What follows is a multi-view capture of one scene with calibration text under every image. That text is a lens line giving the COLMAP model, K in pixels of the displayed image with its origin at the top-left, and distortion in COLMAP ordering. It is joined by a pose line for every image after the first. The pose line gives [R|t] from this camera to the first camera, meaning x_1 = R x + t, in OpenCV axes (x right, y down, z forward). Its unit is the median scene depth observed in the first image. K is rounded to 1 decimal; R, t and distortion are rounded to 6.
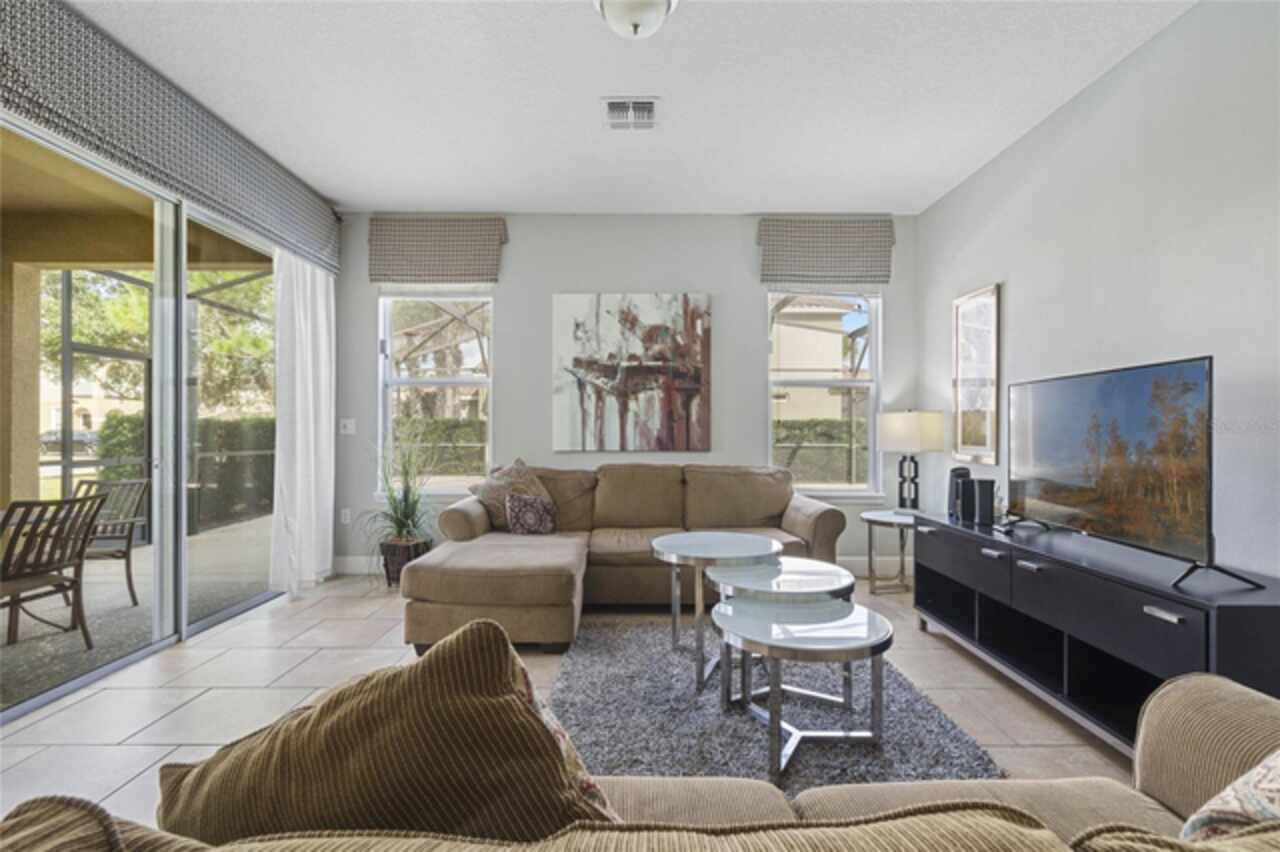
lens RADIAL K [[596.9, 0, 640.0], [0, 596.9, 426.0], [0, 0, 1]] dist [0.000998, 0.000180]
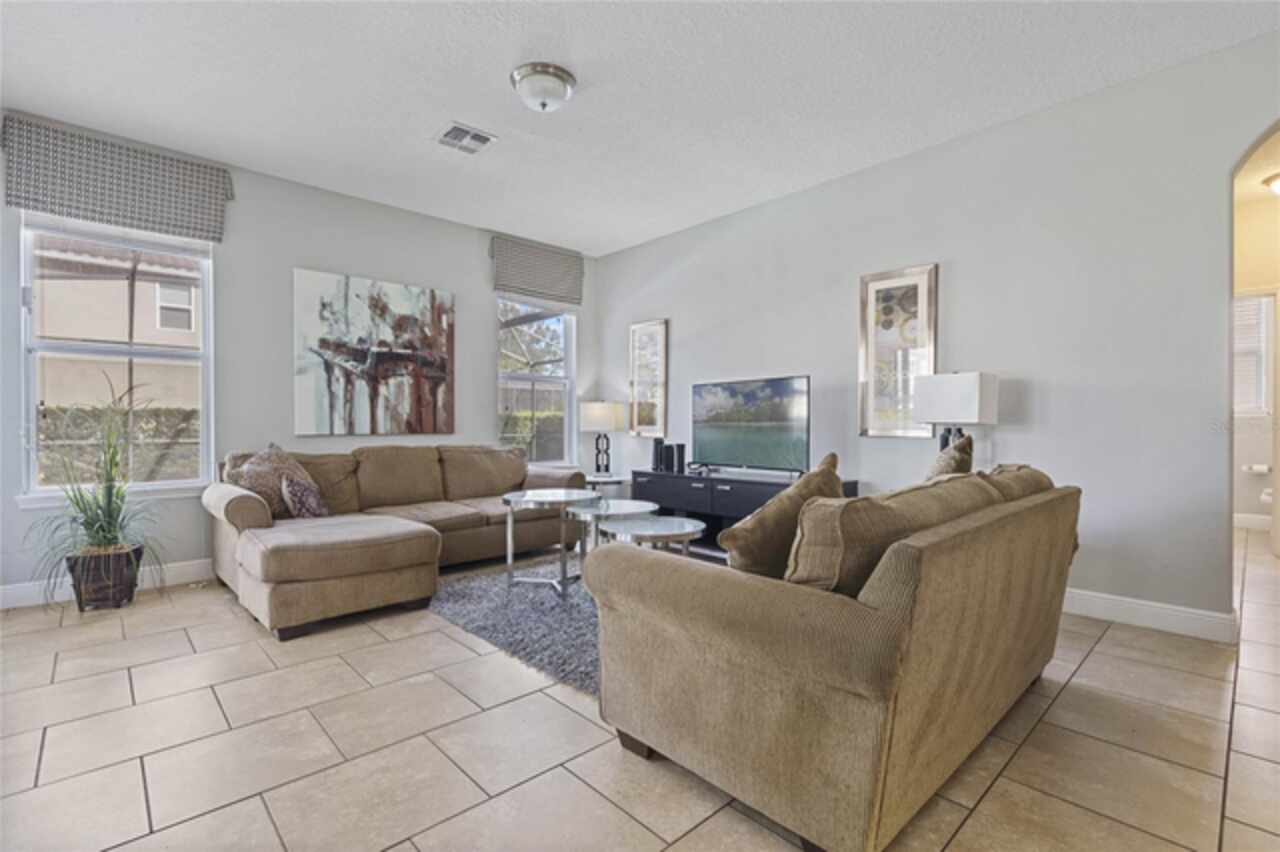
lens RADIAL K [[590.5, 0, 653.0], [0, 590.5, 424.8], [0, 0, 1]] dist [0.021596, -0.000099]
pose [[0.729523, -0.003354, 0.683948, -0.374856], [0.000132, 0.999989, 0.004762, 0.020918], [-0.683956, -0.003384, 0.729515, -0.069466]]
